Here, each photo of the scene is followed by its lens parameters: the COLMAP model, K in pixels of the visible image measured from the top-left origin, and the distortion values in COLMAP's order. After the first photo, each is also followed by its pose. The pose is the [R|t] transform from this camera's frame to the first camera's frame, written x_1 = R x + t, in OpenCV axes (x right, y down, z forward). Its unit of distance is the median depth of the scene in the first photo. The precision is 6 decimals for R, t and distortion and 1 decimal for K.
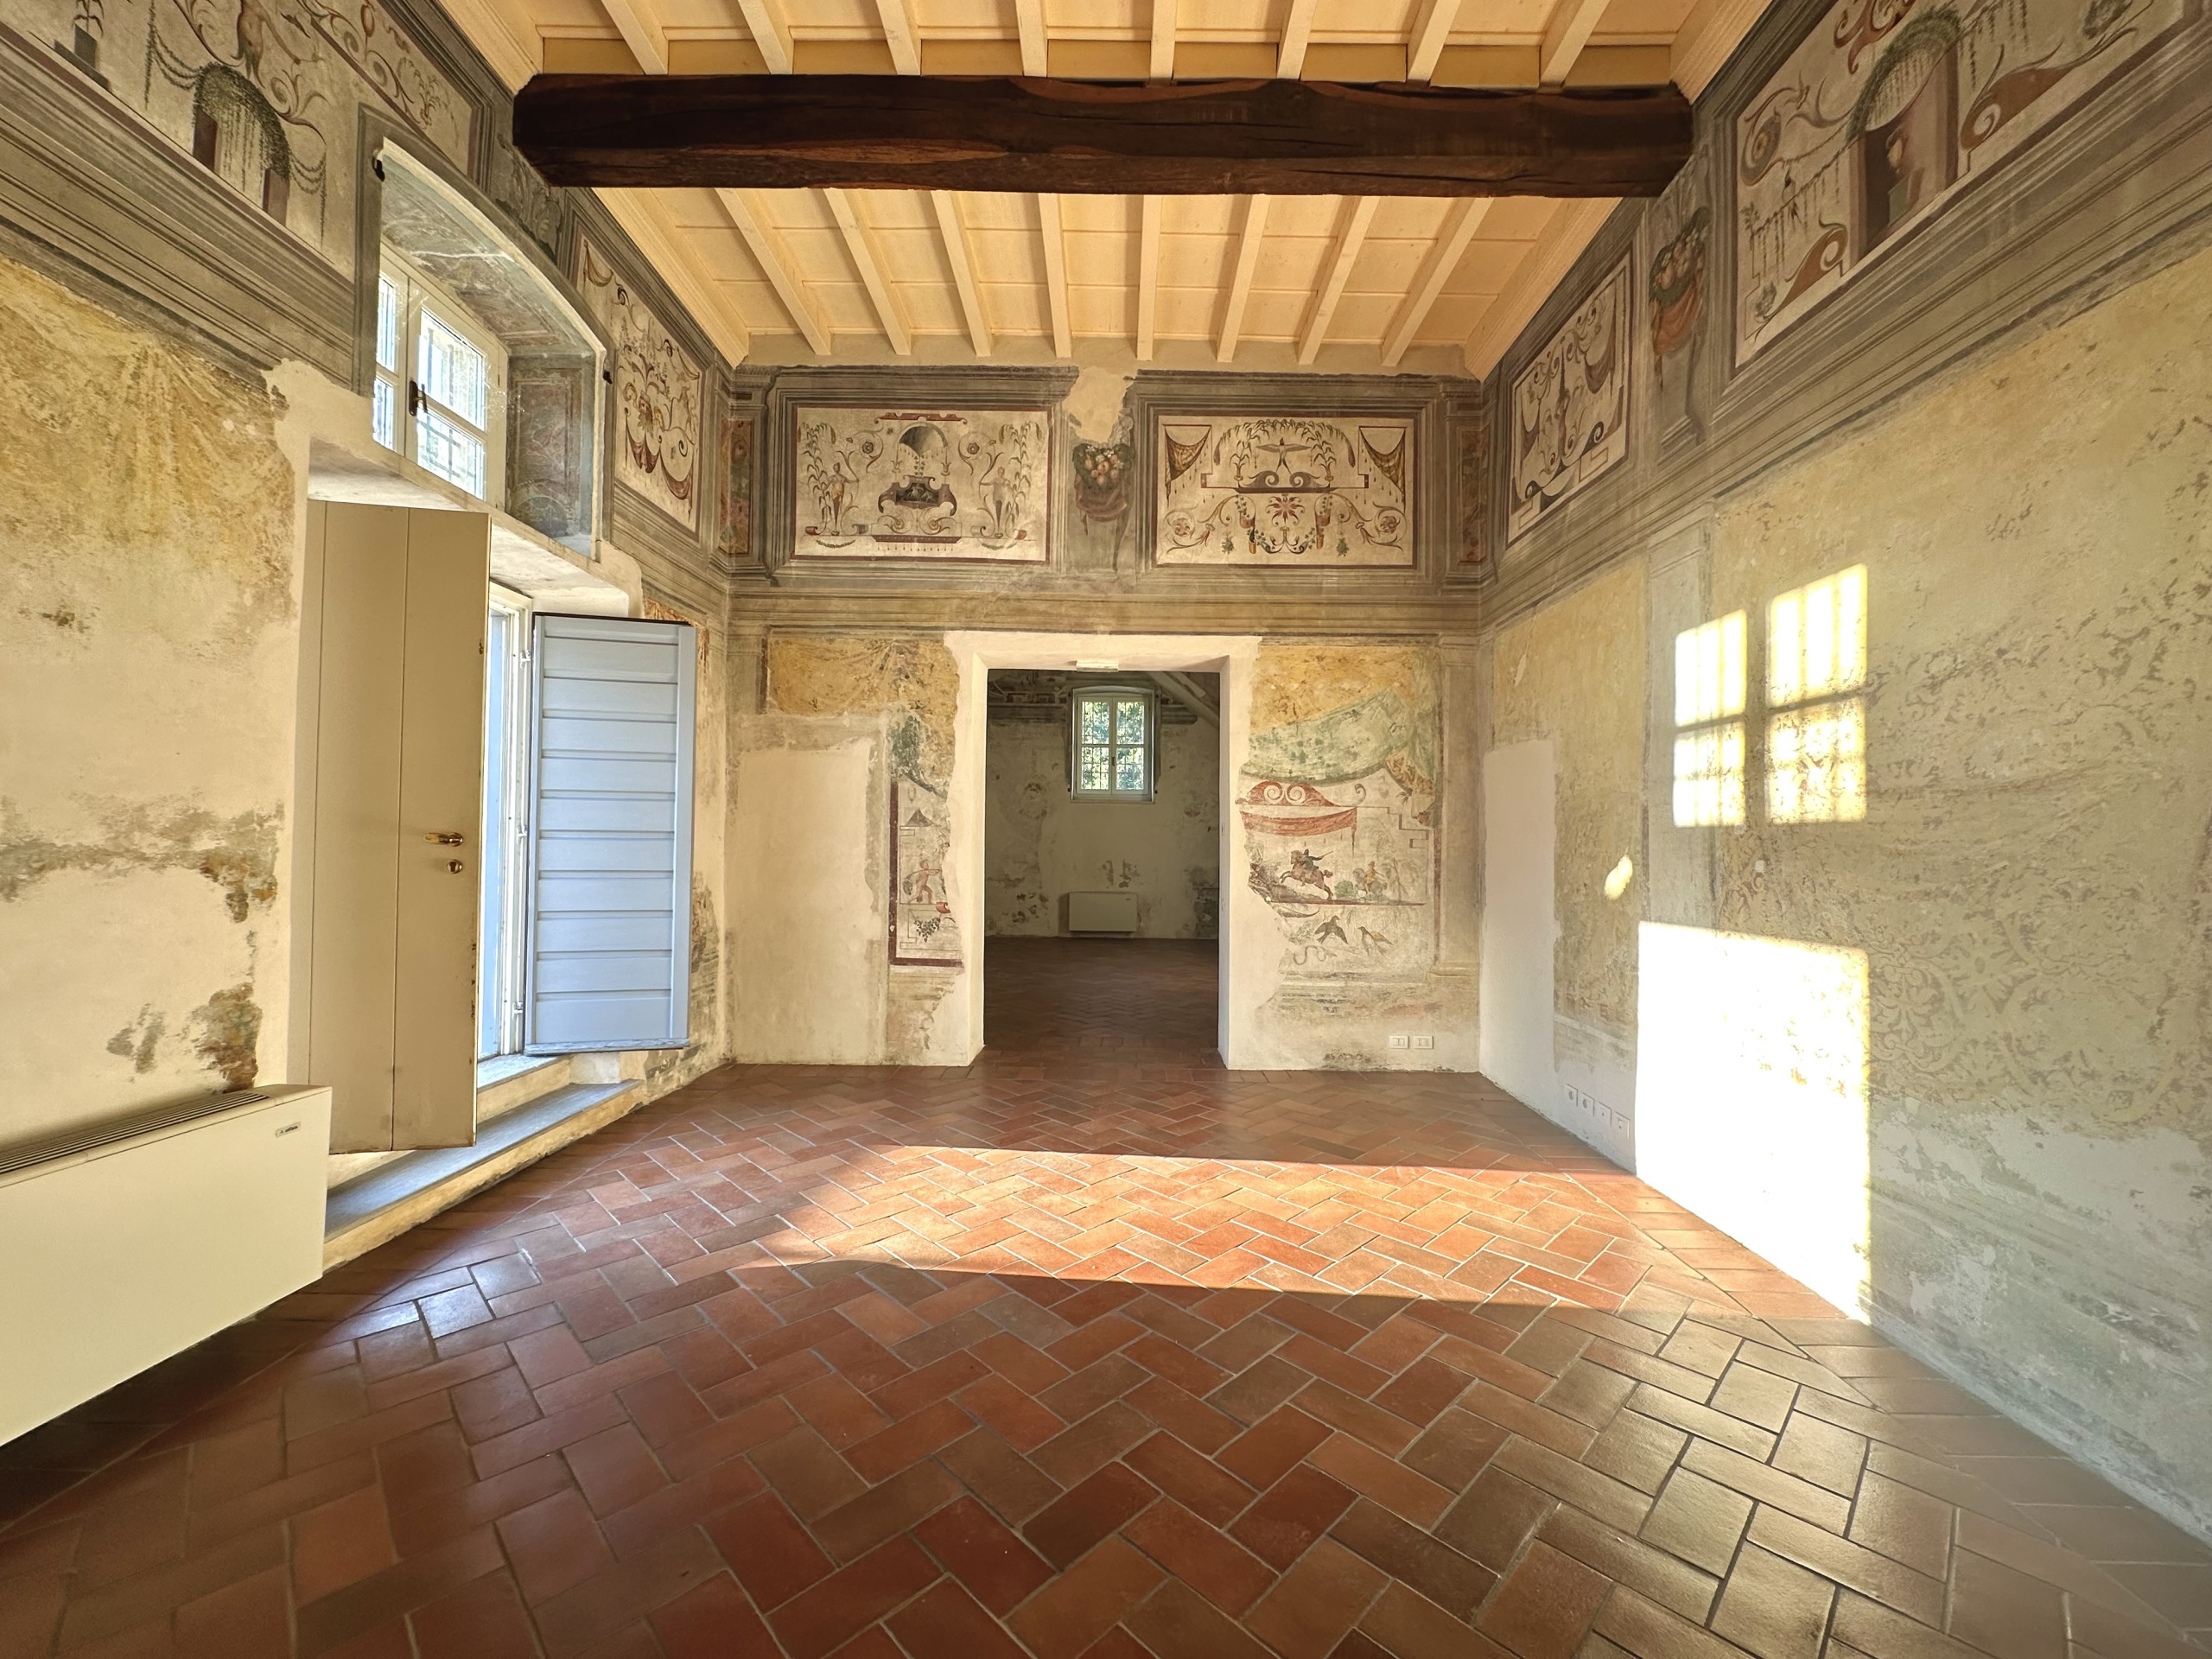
lens RADIAL K [[876.3, 0, 1107.3], [0, 876.3, 829.7], [0, 0, 1]] dist [-0.002517, 0.000601]
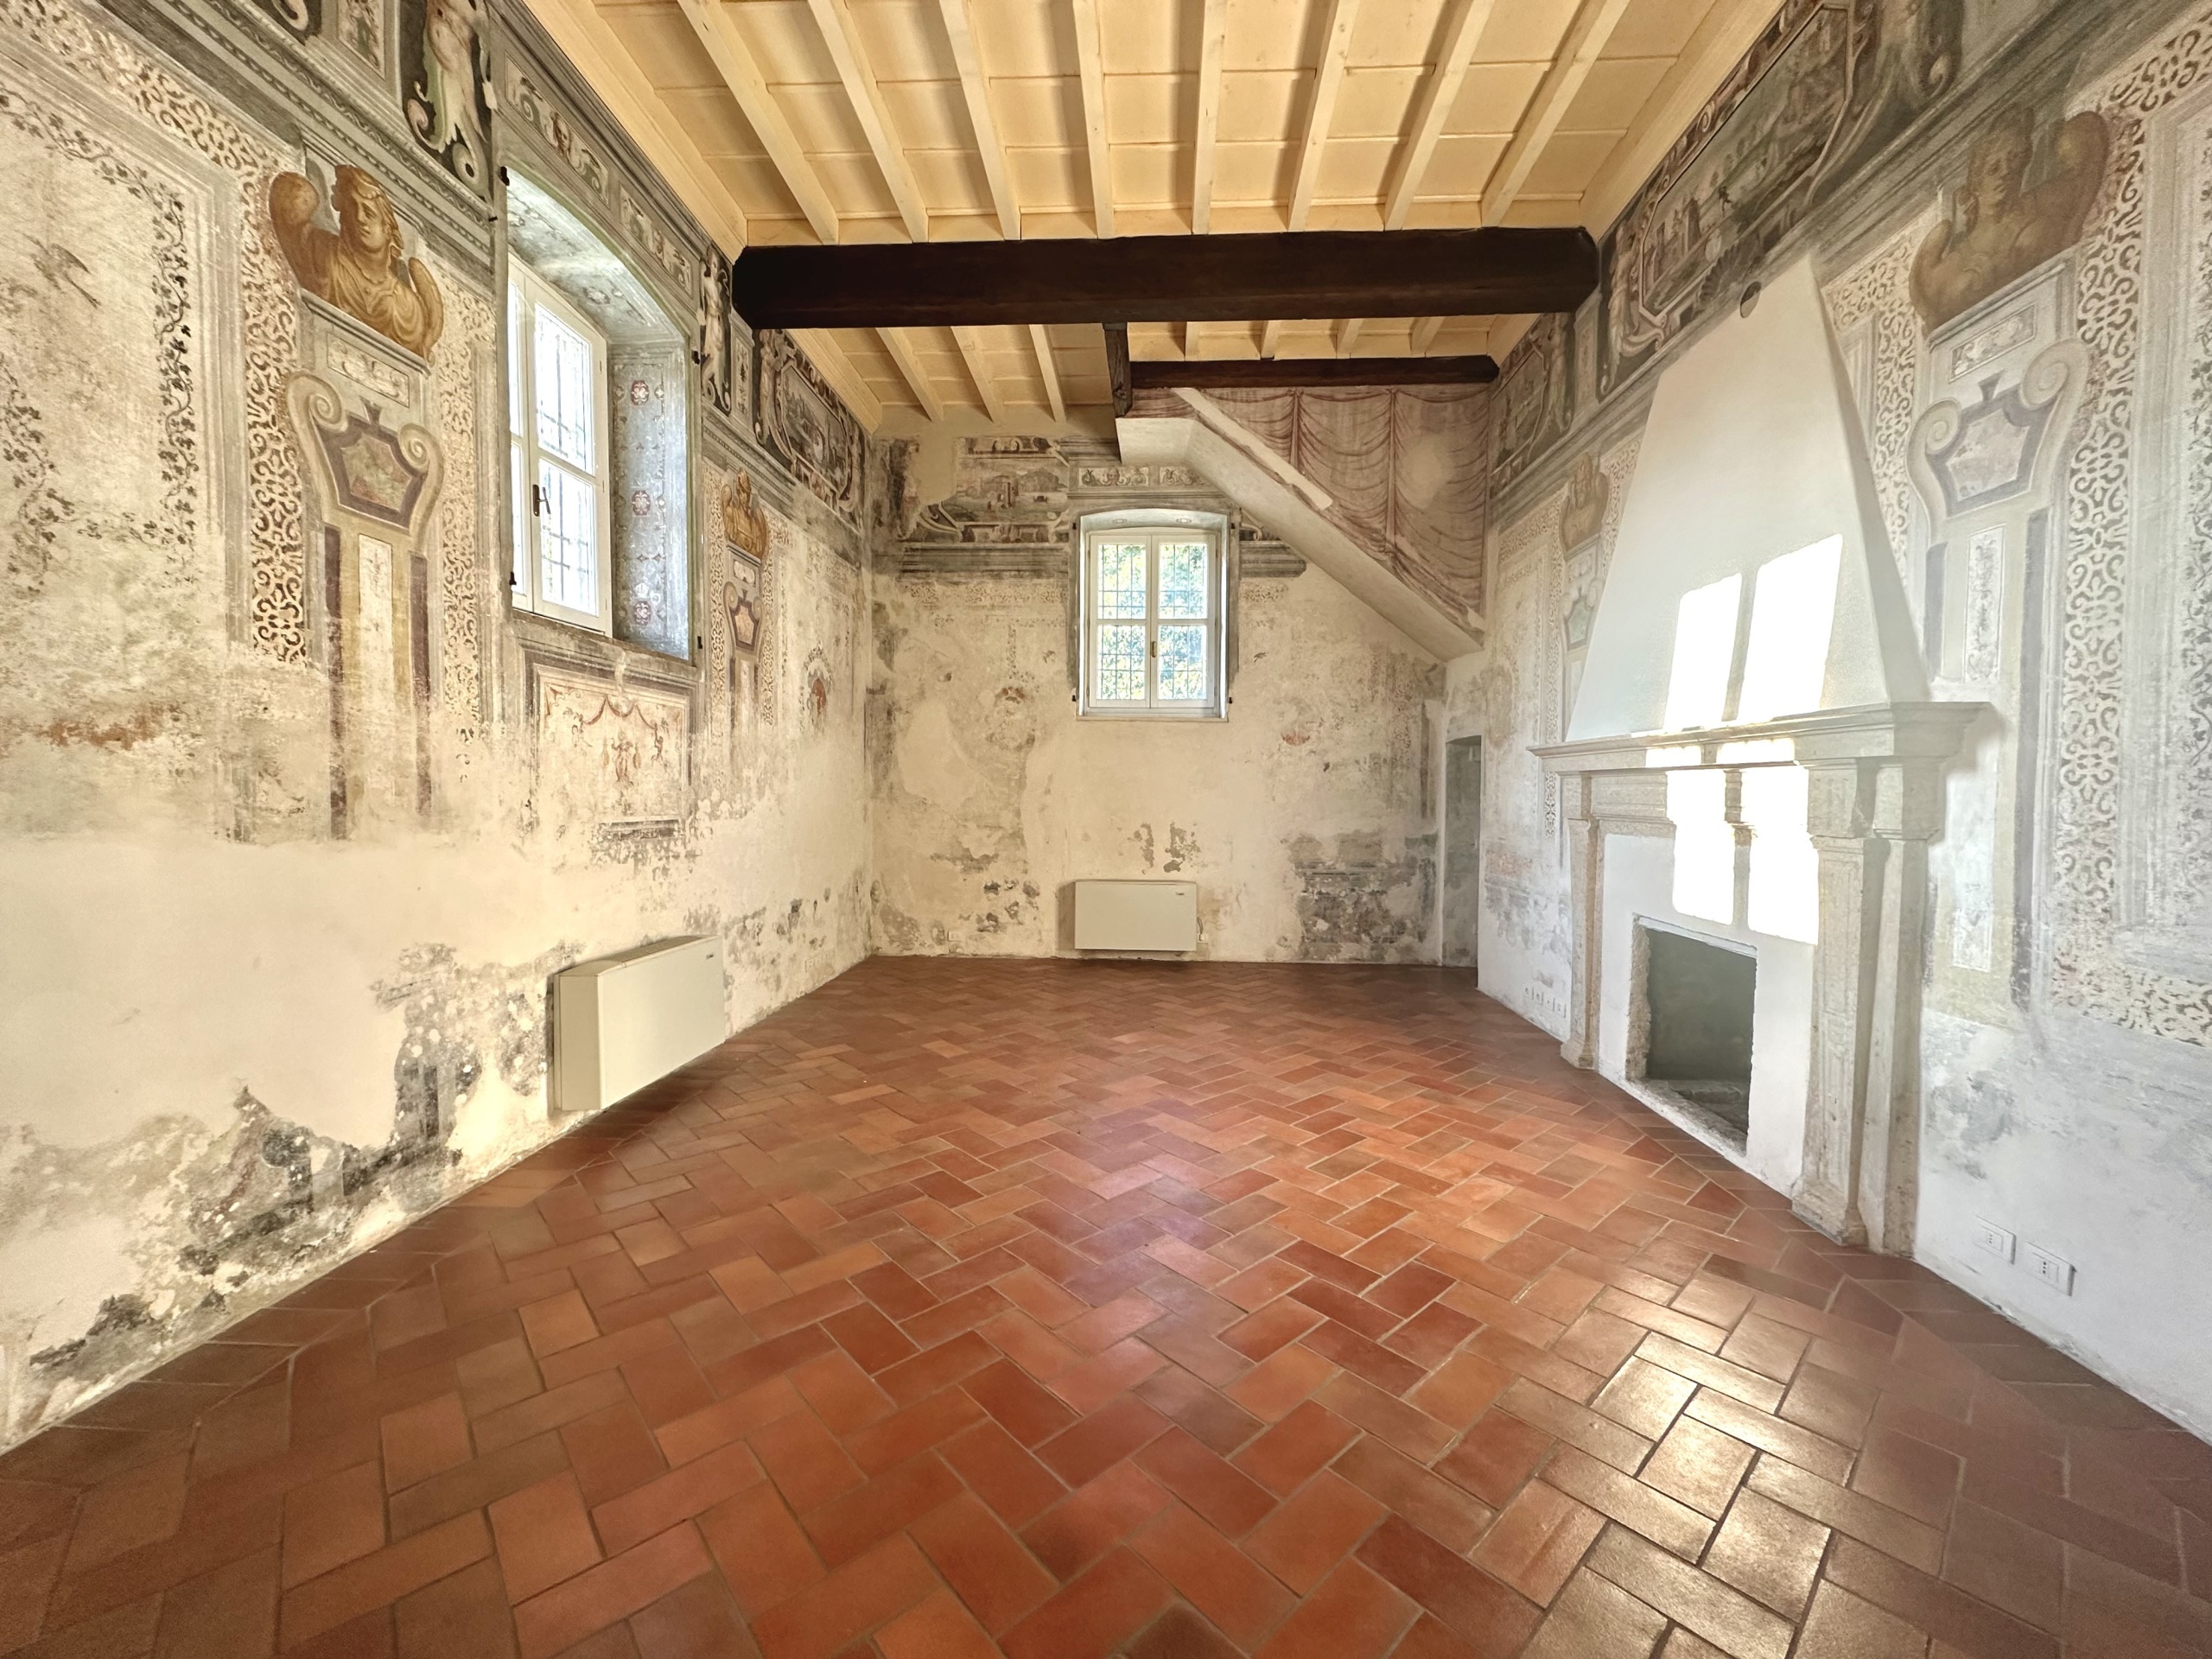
lens RADIAL K [[876.3, 0, 1107.9], [0, 876.3, 826.4], [0, 0, 1]] dist [-0.002517, 0.000601]
pose [[0.999147, -0.002270, -0.041229, 0.003059], [0.004494, 0.998535, 0.053921, 0.024968], [0.041046, -0.054061, 0.997694, 1.732161]]
